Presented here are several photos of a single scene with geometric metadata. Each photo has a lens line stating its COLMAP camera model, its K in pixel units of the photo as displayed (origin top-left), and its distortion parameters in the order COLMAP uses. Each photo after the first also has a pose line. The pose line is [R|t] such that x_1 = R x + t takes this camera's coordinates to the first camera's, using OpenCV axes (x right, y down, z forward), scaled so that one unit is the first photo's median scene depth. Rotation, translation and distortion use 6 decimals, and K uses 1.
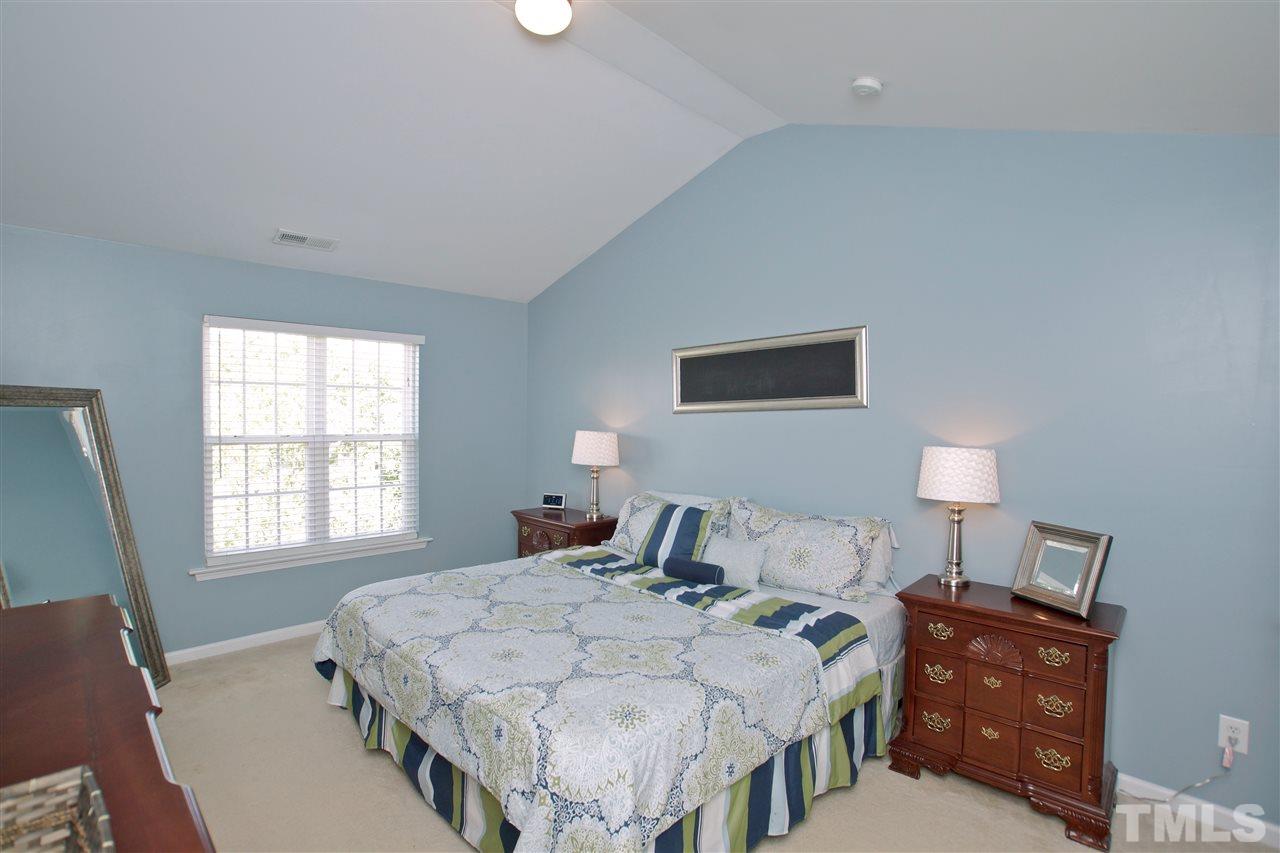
lens RADIAL K [[592.6, 0, 631.2], [0, 592.6, 419.8], [0, 0, 1]] dist [-0.052703, 0.004843]
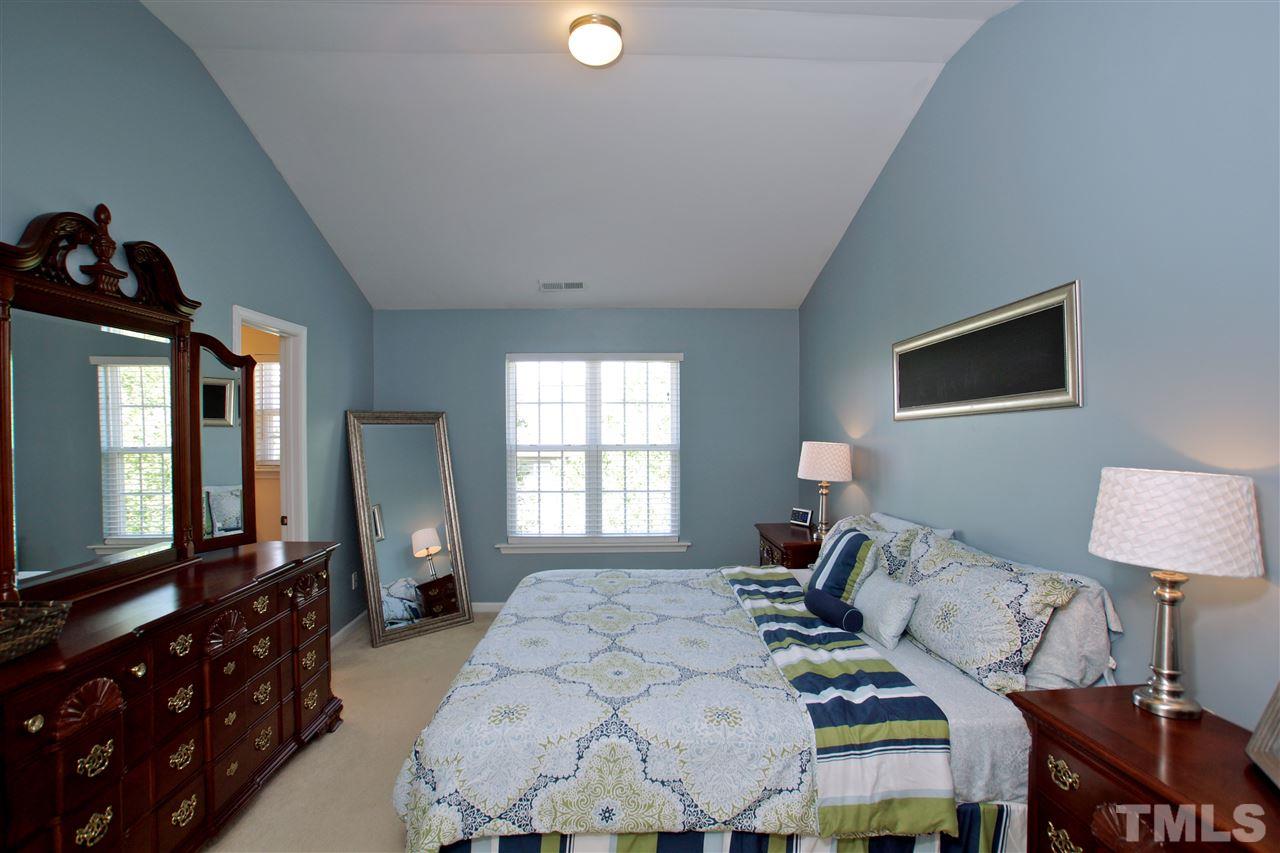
lens RADIAL K [[592.6, 0, 631.3], [0, 592.6, 430.2], [0, 0, 1]] dist [-0.052703, 0.004843]
pose [[0.750775, -0.007675, -0.660514, 0.462527], [0.005168, 0.999970, -0.005744, 0.006348], [0.660538, 0.000899, 0.750792, 0.201544]]
